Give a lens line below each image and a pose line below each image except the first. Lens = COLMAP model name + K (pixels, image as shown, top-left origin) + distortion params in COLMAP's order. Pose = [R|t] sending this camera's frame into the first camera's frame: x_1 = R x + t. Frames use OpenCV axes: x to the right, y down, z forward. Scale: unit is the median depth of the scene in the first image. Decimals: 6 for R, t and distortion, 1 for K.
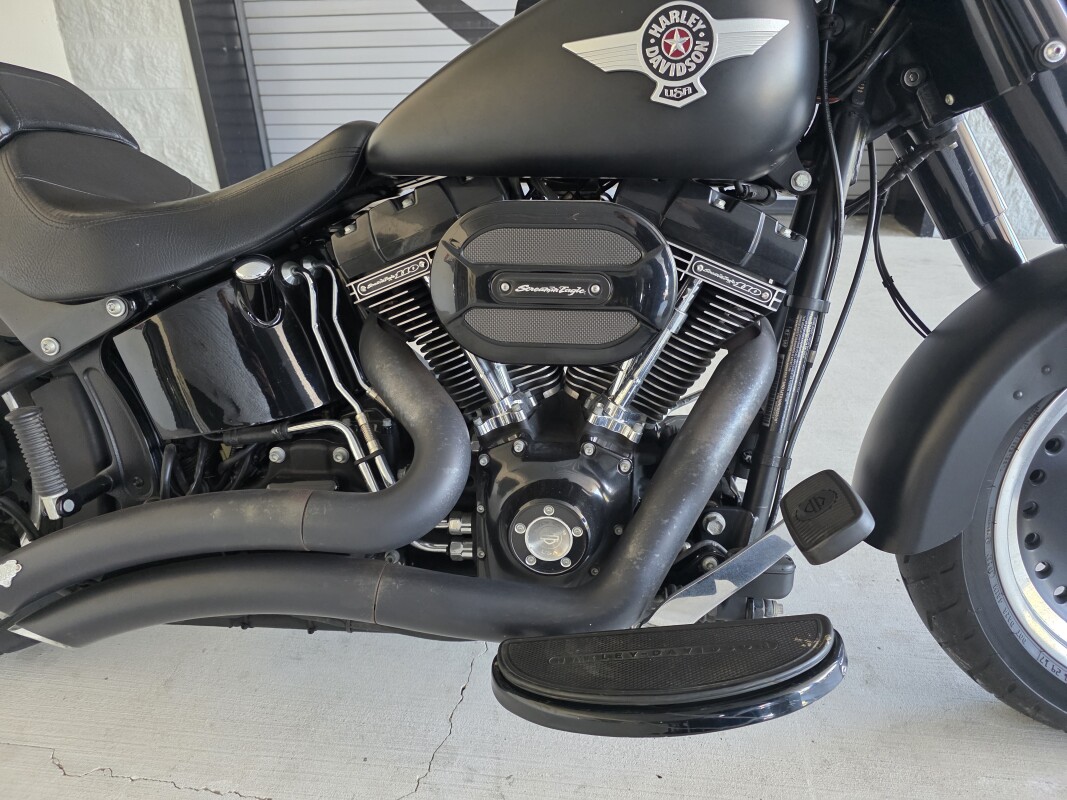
lens RADIAL K [[692.8, 0, 562.0], [0, 692.8, 407.4], [0, 0, 1]] dist [0.020348, -0.002733]
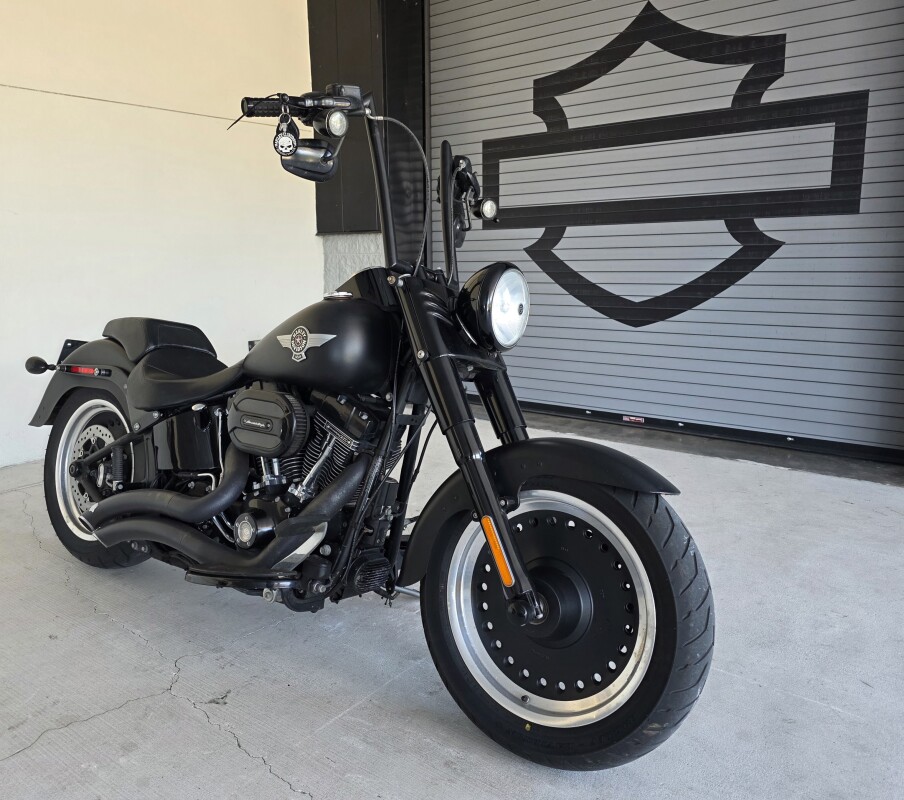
lens RADIAL K [[685.5, 0, 452.0], [0, 685.5, 400.0], [0, 0, 1]] dist [0.006624, -0.005511]
pose [[0.876705, 0.107060, -0.468964, 1.493186], [-0.238273, 0.943563, -0.230033, 0.129247], [0.417870, 0.313412, 0.852735, -0.725318]]
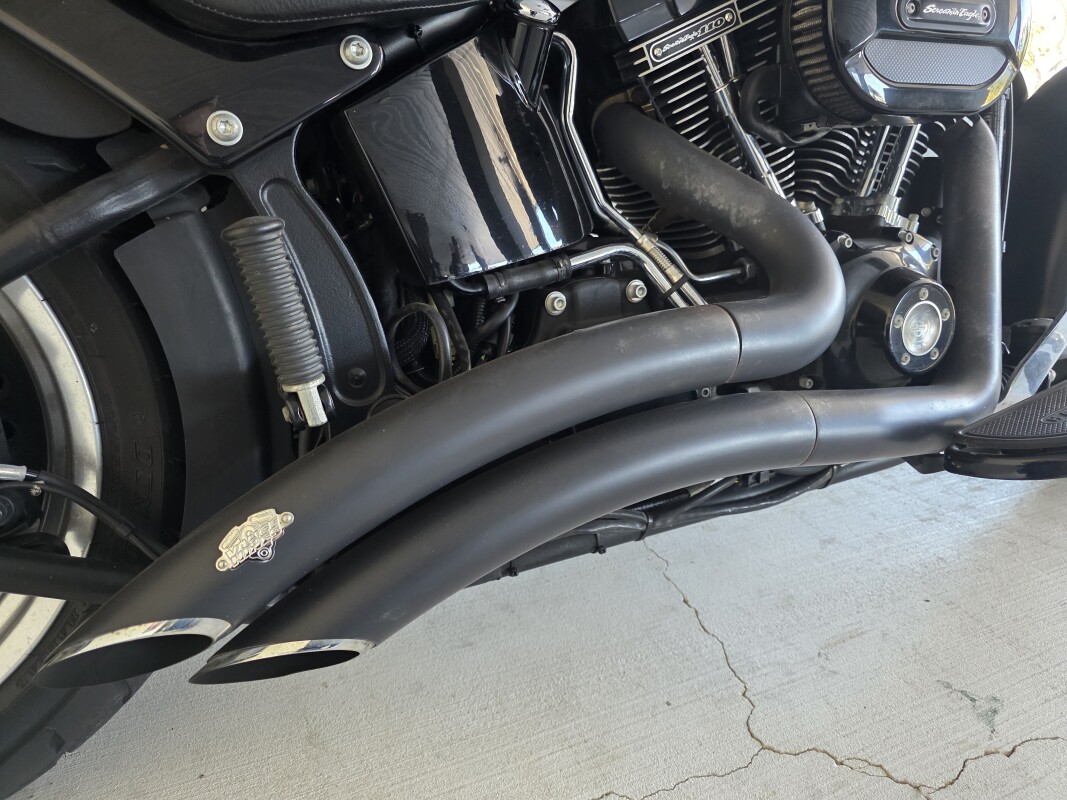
lens RADIAL K [[692.8, 0, 562.0], [0, 692.8, 407.4], [0, 0, 1]] dist [0.020348, -0.002733]
pose [[0.879321, -0.181437, 0.440312, -0.781515], [0.194097, 0.980843, 0.016551, 0.171759], [-0.434880, 0.070909, 0.897692, 0.406311]]
